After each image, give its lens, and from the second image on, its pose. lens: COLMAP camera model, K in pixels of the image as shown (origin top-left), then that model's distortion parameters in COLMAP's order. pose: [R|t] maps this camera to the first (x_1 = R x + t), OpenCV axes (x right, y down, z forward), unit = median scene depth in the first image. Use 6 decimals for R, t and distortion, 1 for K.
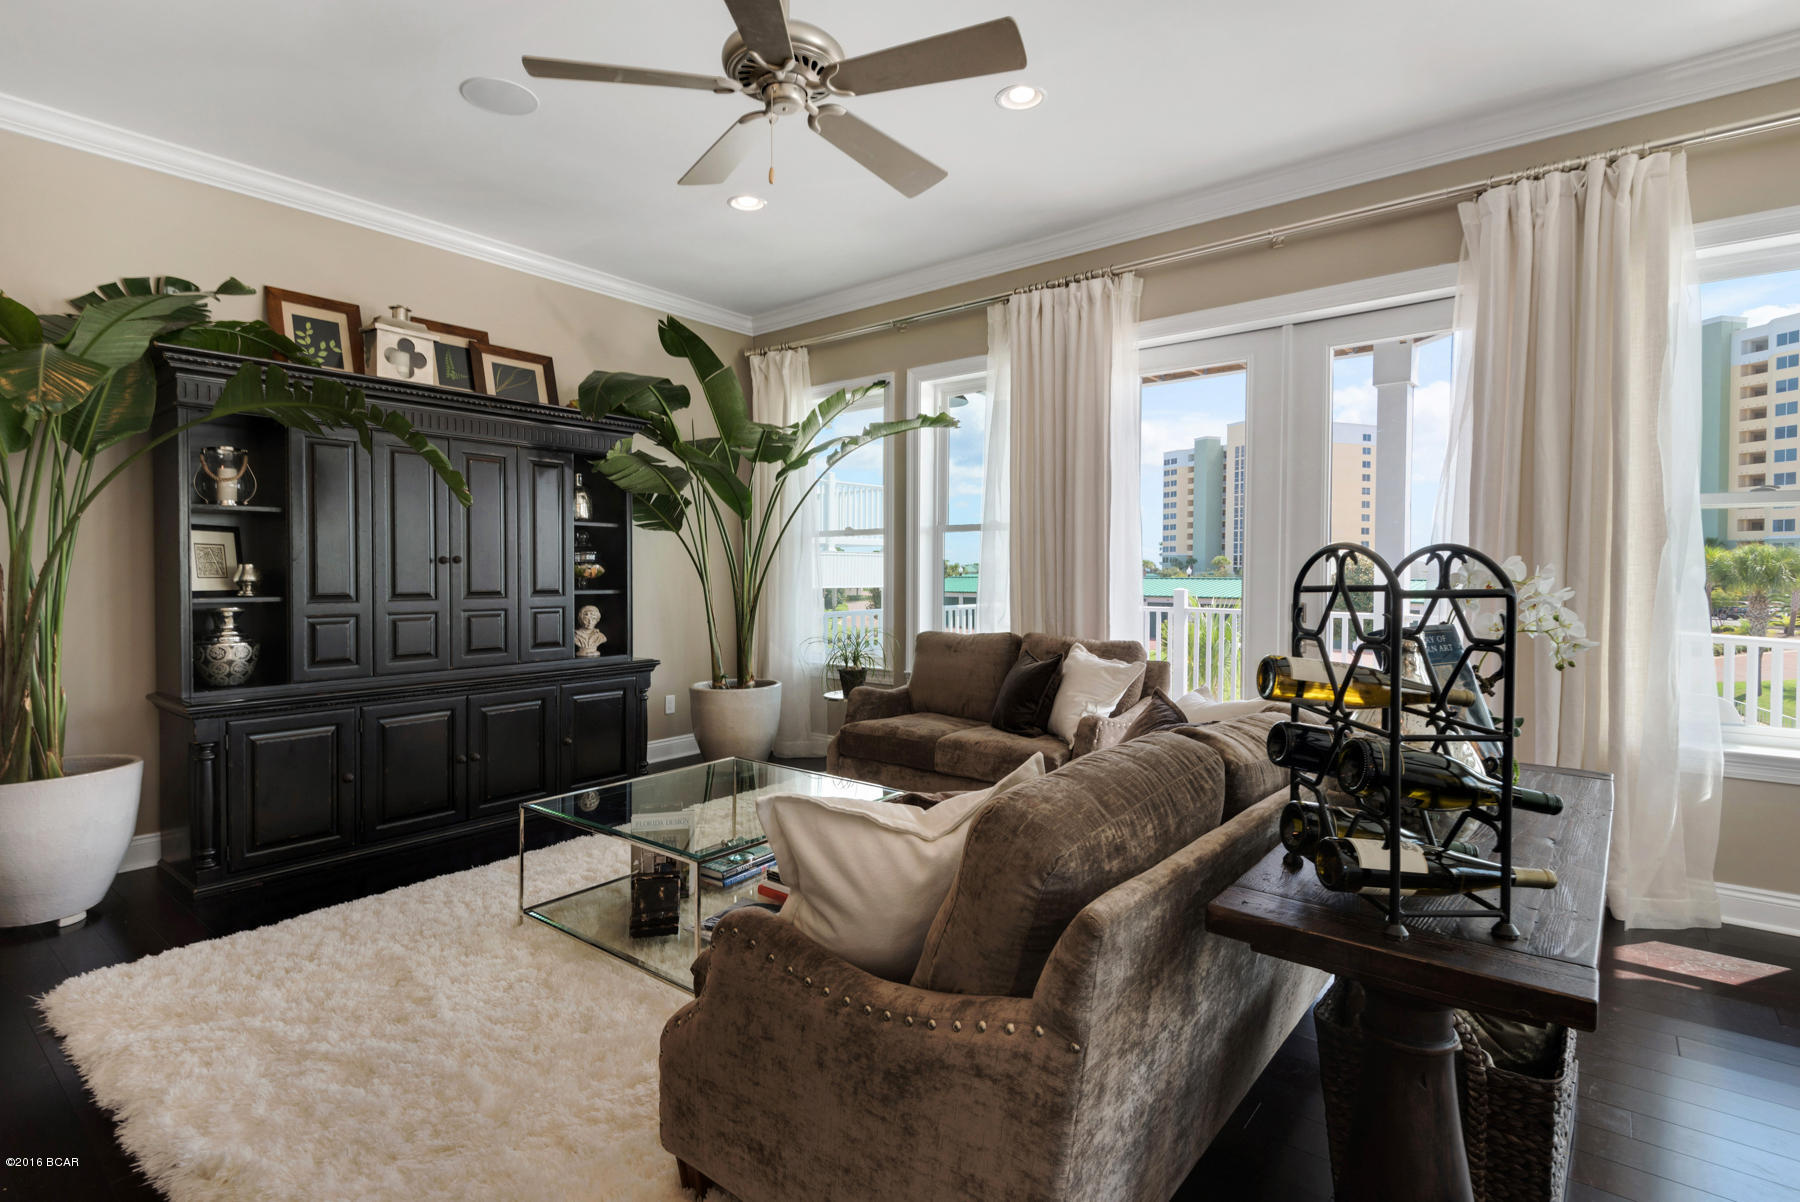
lens RADIAL K [[862.1, 0, 892.4], [0, 862.1, 576.1], [0, 0, 1]] dist [0.036011, -0.036034]
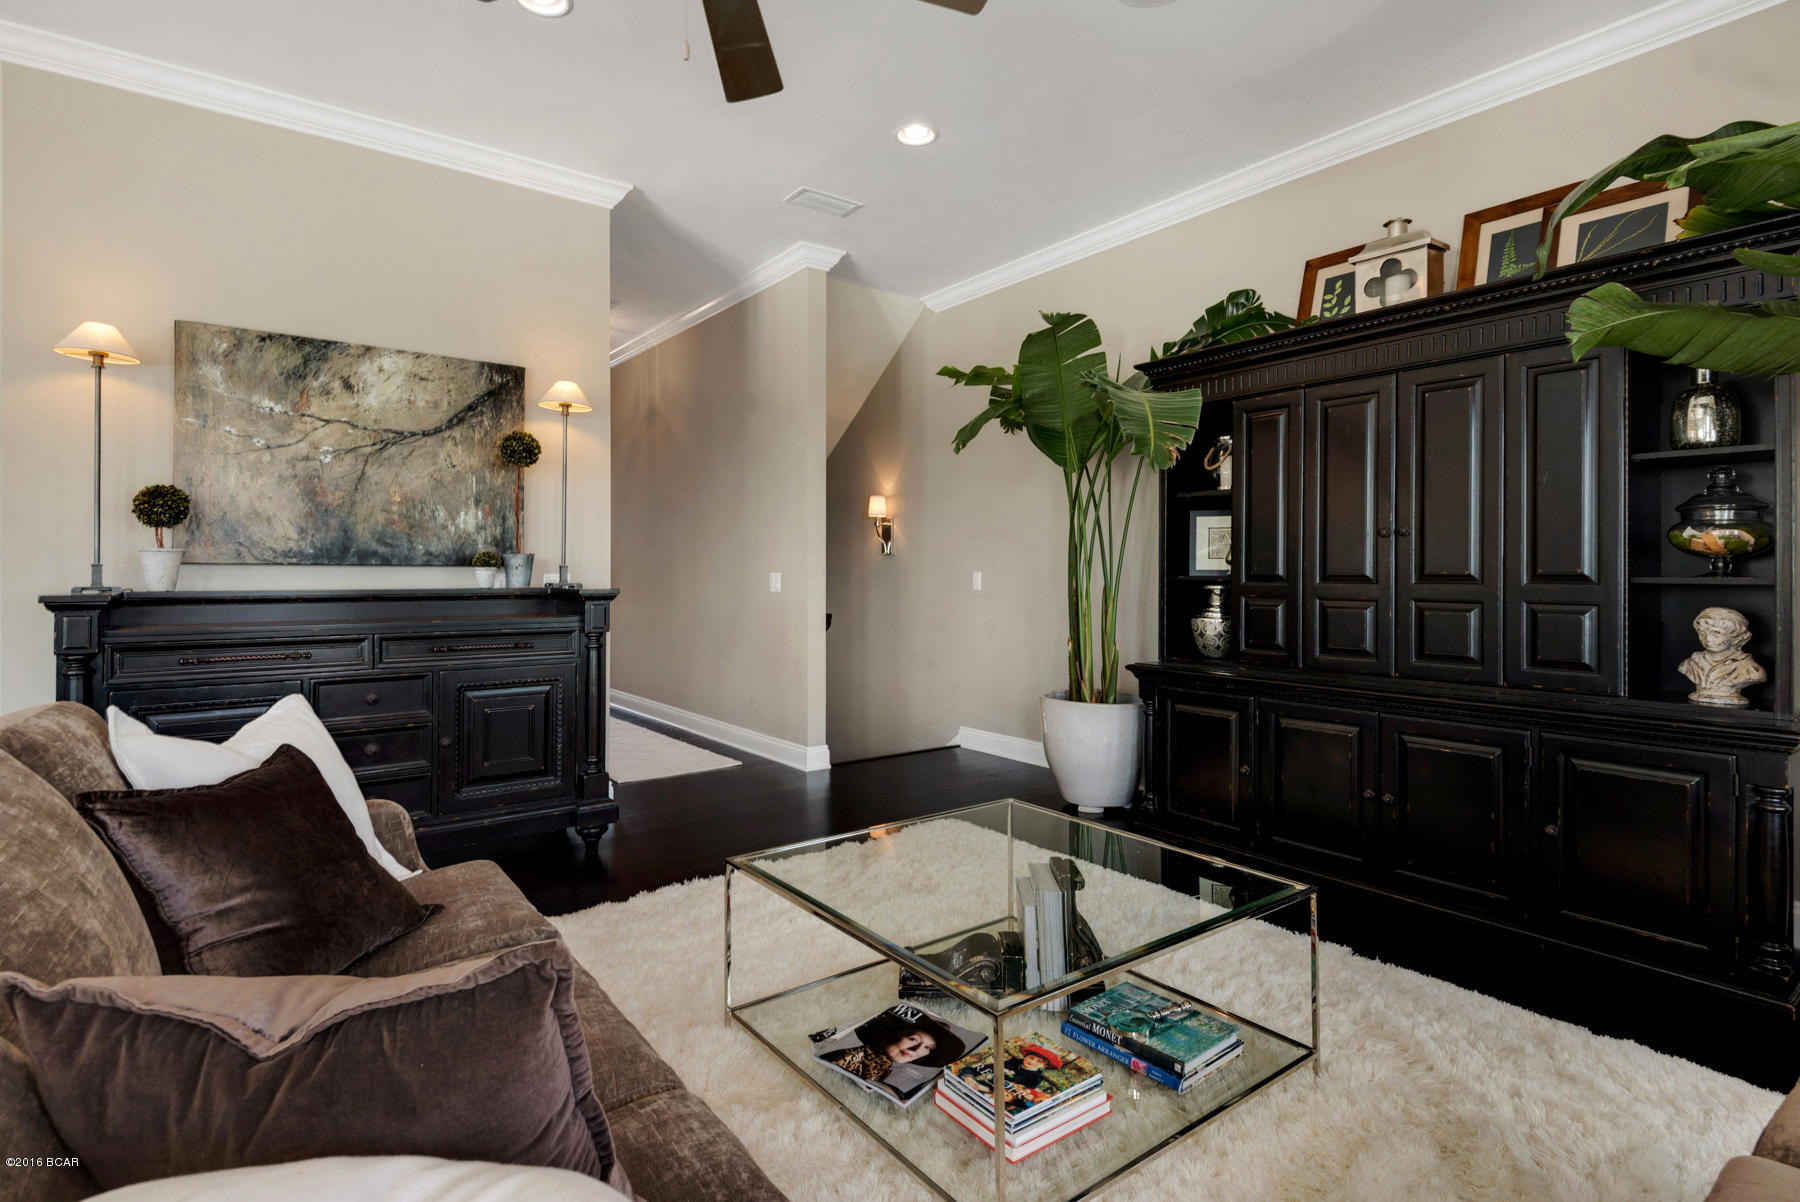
lens RADIAL K [[862.1, 0, 892.4], [0, 862.1, 576.1], [0, 0, 1]] dist [0.036011, -0.036034]
pose [[-0.249427, 0.005275, -0.968379, 0.301856], [-0.006941, 0.999950, 0.007235, 0.015391], [0.968369, 0.008526, -0.249378, 0.687404]]
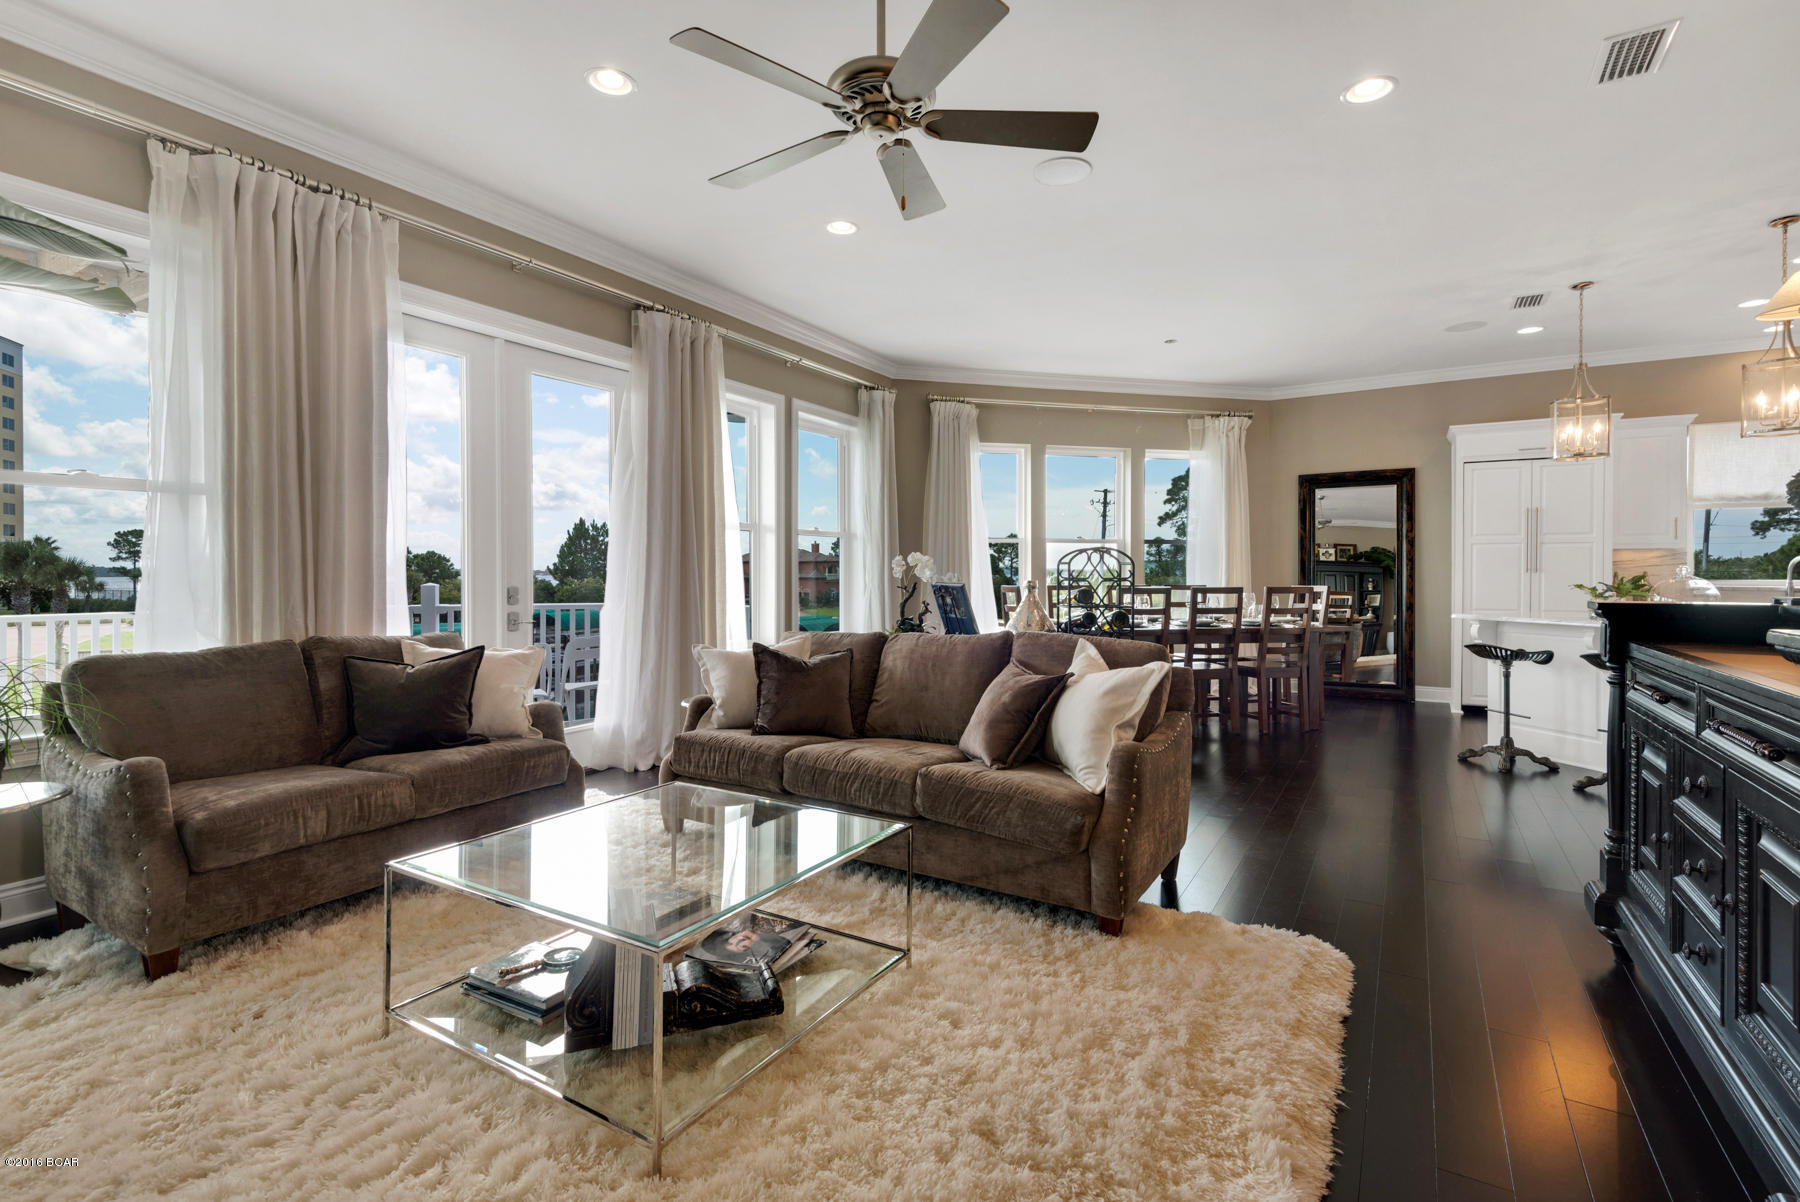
lens RADIAL K [[827.7, 0, 872.9], [0, 827.7, 573.1], [0, 0, 1]] dist [0.023524, -0.025094]
pose [[-0.119105, -0.001023, 0.992881, -0.595593], [0.008363, 0.999963, 0.002034, 0.013521], [-0.992846, 0.008545, -0.119092, 0.585231]]
